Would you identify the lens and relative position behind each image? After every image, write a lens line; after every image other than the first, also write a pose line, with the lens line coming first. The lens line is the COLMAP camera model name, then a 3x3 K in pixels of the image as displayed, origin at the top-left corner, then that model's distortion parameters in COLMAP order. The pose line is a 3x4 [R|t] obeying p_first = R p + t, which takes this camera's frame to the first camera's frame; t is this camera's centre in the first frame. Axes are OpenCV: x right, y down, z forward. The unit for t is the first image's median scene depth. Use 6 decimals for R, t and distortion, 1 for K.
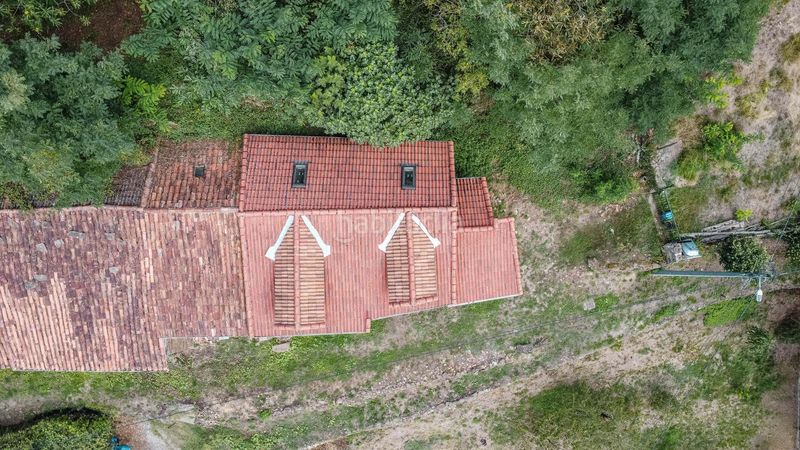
lens RADIAL K [[579.5, 0, 399.3], [0, 579.5, 229.6], [0, 0, 1]] dist [-0.023968, -0.011018]
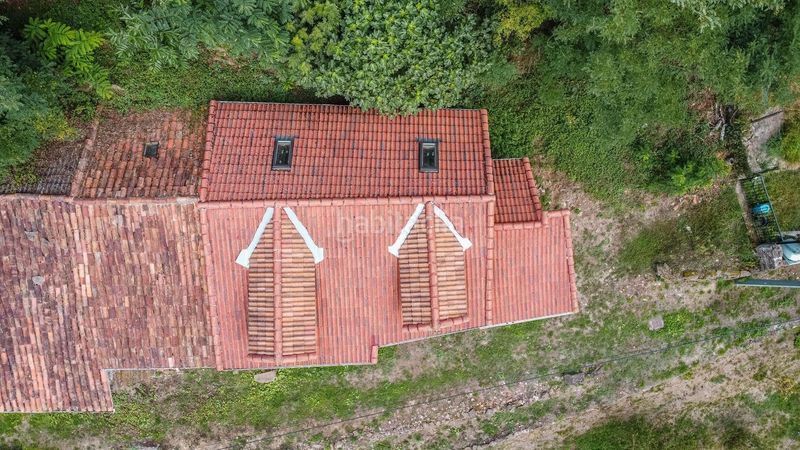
lens RADIAL K [[579.5, 0, 399.3], [0, 579.5, 229.6], [0, 0, 1]] dist [-0.023968, -0.011018]
pose [[0.999919, -0.001422, -0.012658, -0.012072], [0.001356, 0.999985, -0.005248, 0.007811], [0.012665, 0.005230, 0.999906, 0.250384]]
